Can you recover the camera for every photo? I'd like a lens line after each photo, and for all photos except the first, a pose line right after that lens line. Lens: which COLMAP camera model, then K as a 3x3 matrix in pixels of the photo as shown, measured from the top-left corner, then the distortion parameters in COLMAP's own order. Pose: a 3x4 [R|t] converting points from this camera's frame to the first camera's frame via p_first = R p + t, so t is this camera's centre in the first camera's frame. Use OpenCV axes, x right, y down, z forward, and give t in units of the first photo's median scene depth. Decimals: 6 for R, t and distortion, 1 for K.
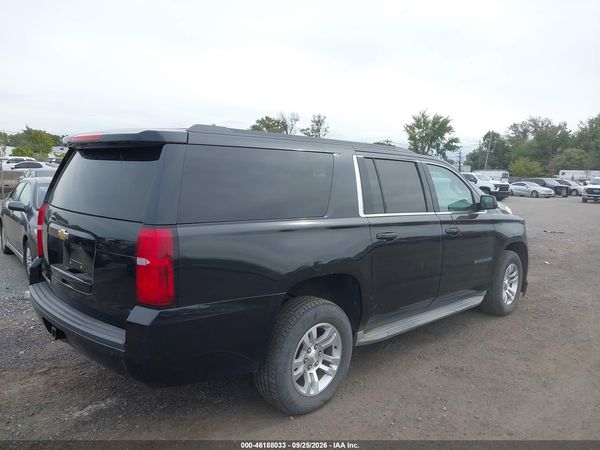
lens RADIAL K [[474.7, 0, 300.0], [0, 474.7, 225.0], [0, 0, 1]] dist [0.002604, -0.000113]
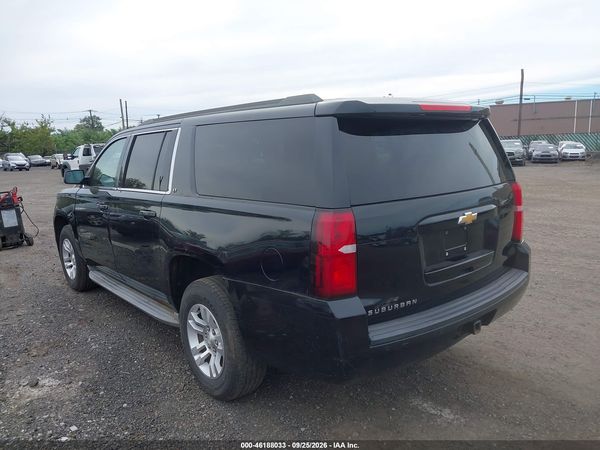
lens RADIAL K [[478.0, 0, 296.9], [0, 478.0, 224.8], [0, 0, 1]] dist [0.009271, -0.001239]
pose [[0.105786, -0.204655, 0.973101, -0.056267], [0.153525, 0.970220, 0.187359, -0.007376], [-0.982466, 0.129575, 0.134055, 0.047854]]
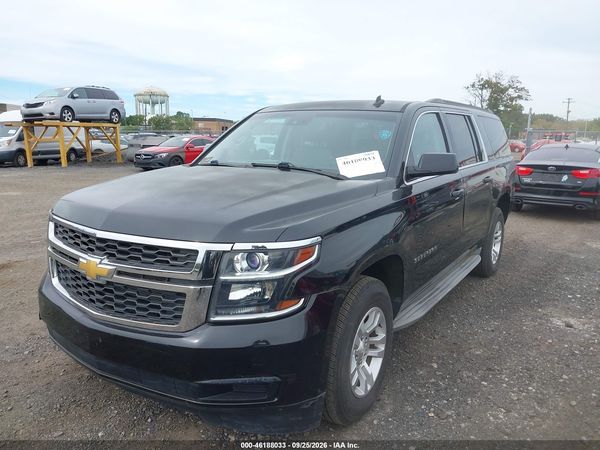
lens RADIAL K [[468.1, 0, 300.0], [0, 468.1, 225.0], [0, 0, 1]] dist [0.001047, -0.000831]
pose [[-0.980775, -0.011702, -0.194789, 0.027032], [-0.070101, 0.952697, 0.295728, -0.012282], [0.182114, 0.303697, -0.935202, 0.124982]]
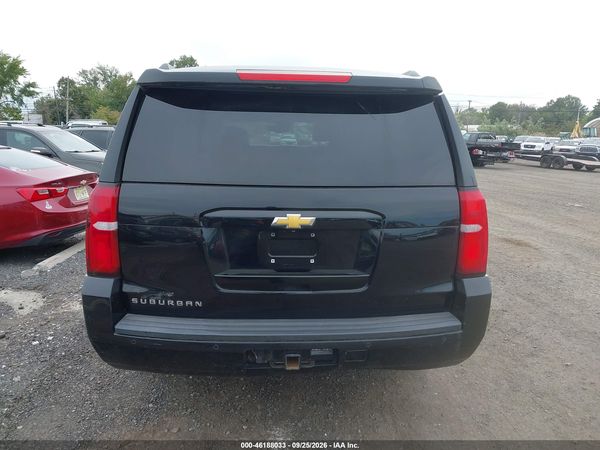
lens RADIAL K [[477.7, 0, 300.0], [0, 477.7, 225.0], [0, 0, 1]] dist [0.039836, -0.005165]
pose [[0.669345, -0.164903, 0.724420, -0.039885], [0.091518, 0.985931, 0.139871, -0.002804], [-0.737294, -0.027324, 0.675019, 0.020883]]
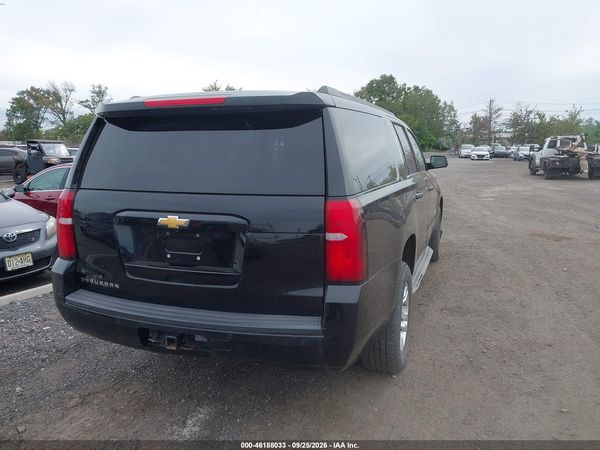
lens RADIAL K [[478.0, 0, 296.9], [0, 478.0, 224.8], [0, 0, 1]] dist [0.009271, -0.001239]
pose [[0.904038, -0.108418, 0.413474, -0.025900], [0.086150, 0.993663, 0.072189, -0.000622], [-0.418680, -0.029641, 0.907650, 0.006565]]
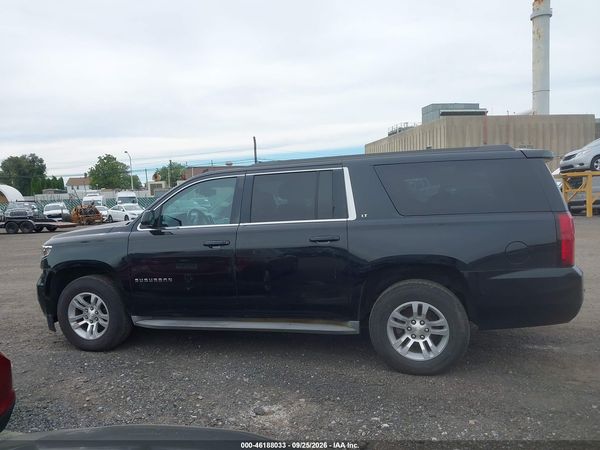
lens RADIAL K [[479.9, 0, 300.0], [0, 479.9, 225.0], [0, 0, 1]] dist [0.008146, -0.001432]
pose [[-0.468421, -0.081606, 0.879729, -0.058479], [0.123329, 0.979937, 0.156569, -0.012645], [-0.874856, 0.181836, -0.448958, 0.097512]]
